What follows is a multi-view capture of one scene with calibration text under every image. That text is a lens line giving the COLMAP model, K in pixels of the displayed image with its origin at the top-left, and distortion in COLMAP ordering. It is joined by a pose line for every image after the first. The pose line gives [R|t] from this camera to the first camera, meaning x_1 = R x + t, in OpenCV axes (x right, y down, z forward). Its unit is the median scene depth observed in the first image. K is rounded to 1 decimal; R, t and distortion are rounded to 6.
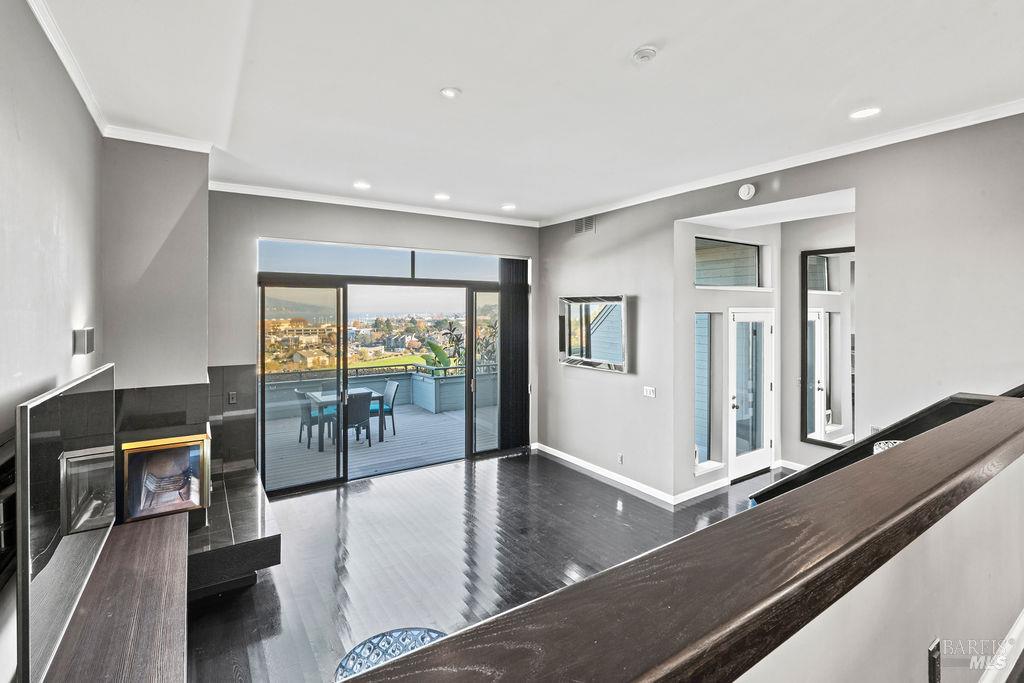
lens RADIAL K [[469.1, 0, 507.2], [0, 469.1, 307.2], [0, 0, 1]] dist [0.000438, -0.000096]
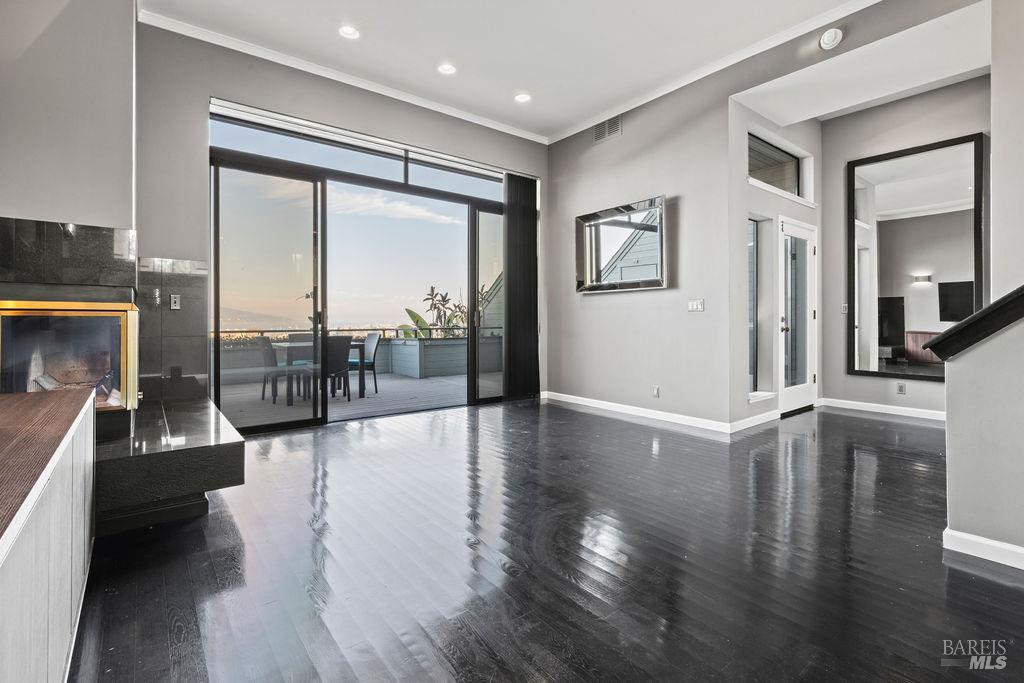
lens RADIAL K [[469.6, 0, 512.3], [0, 469.6, 314.8], [0, 0, 1]] dist [0.000658, 0.000441]
pose [[0.996630, -0.001838, 0.082009, -0.082193], [0.001878, 0.999998, -0.000412, 0.168959], [-0.082008, 0.000564, 0.996631, 0.157206]]
